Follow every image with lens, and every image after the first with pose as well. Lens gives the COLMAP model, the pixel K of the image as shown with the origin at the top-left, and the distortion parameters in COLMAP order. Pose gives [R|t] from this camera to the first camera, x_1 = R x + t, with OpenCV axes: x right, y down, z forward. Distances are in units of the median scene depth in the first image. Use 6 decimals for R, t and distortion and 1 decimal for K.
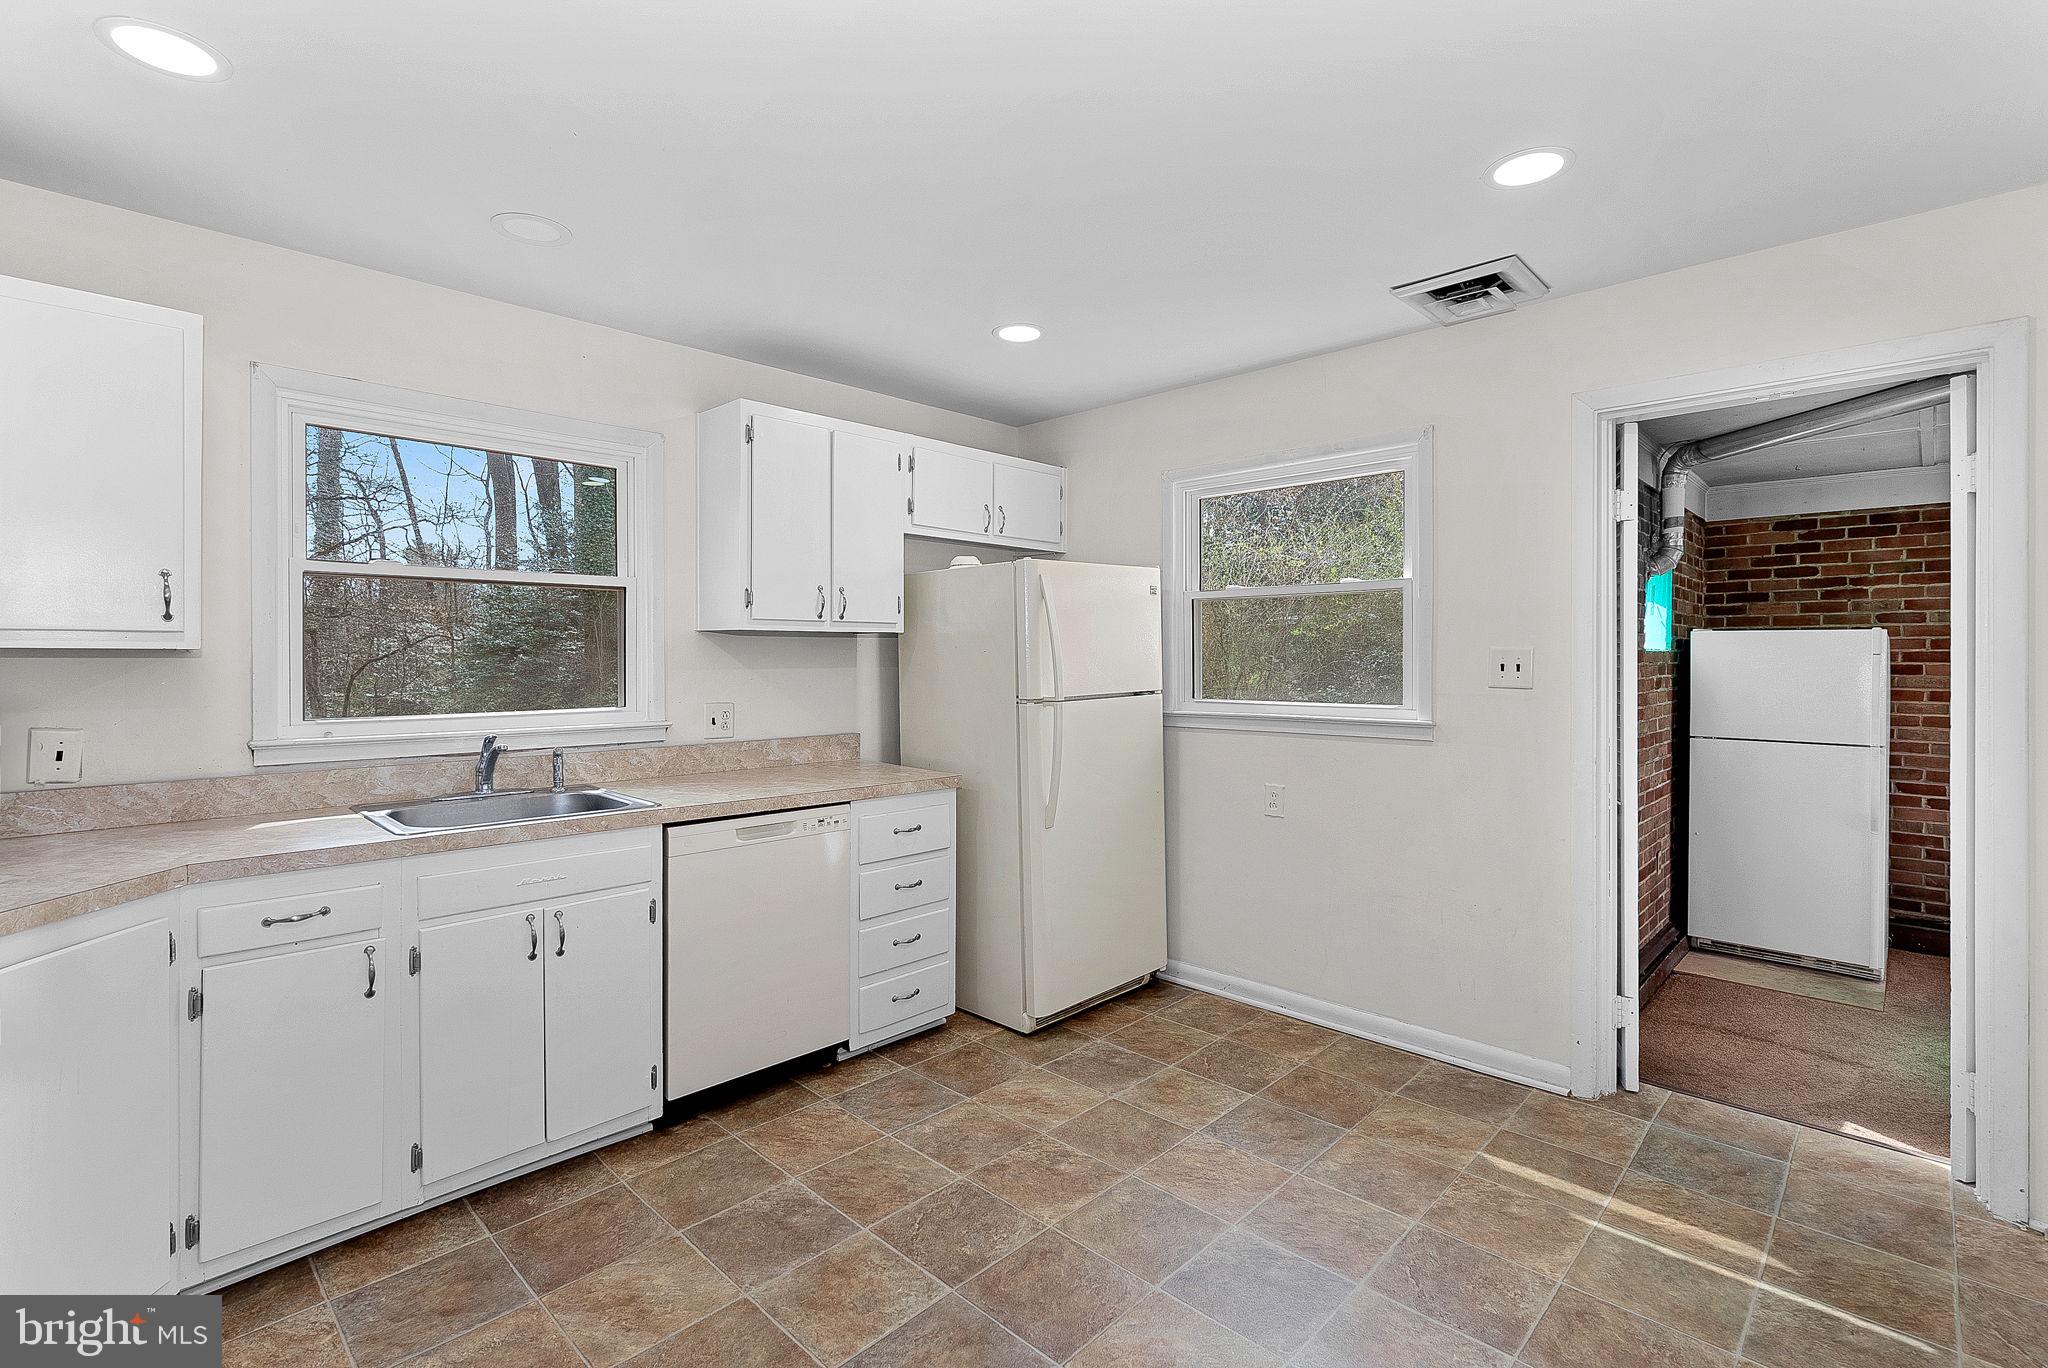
lens RADIAL K [[939.6, 0, 1033.7], [0, 939.6, 652.7], [0, 0, 1]] dist [-0.000364, 0.000766]
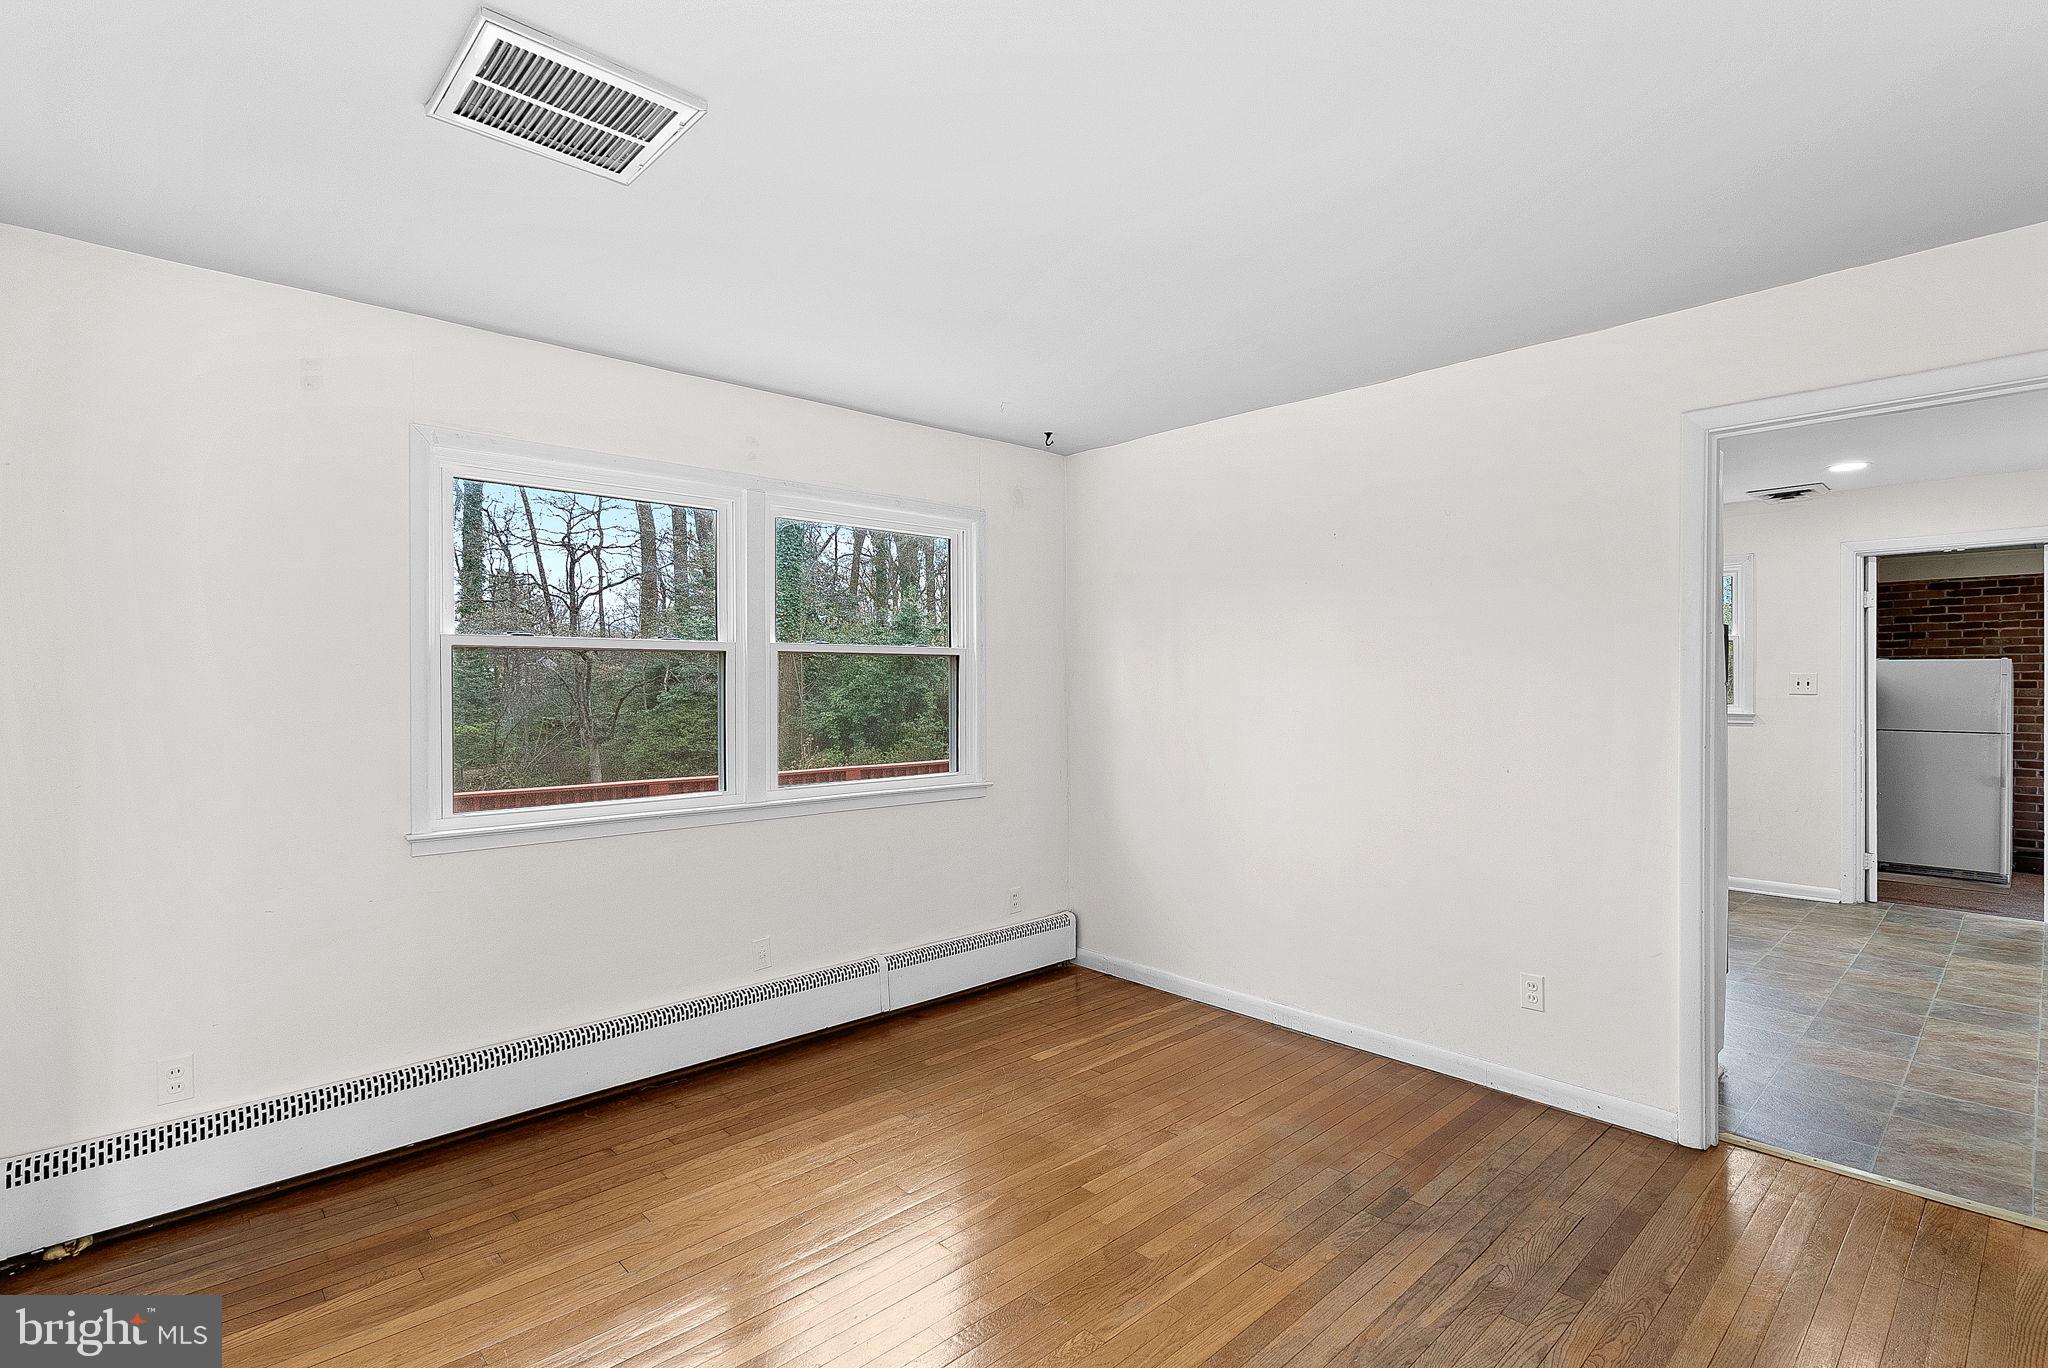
lens RADIAL K [[951.9, 0, 1040.6], [0, 951.9, 682.0], [0, 0, 1]] dist [-0.000647, -0.000066]
pose [[0.998365, -0.005902, -0.056848, -0.527037], [0.006281, 0.999959, 0.006477, -0.005552], [0.056808, -0.006823, 0.998362, -0.575769]]
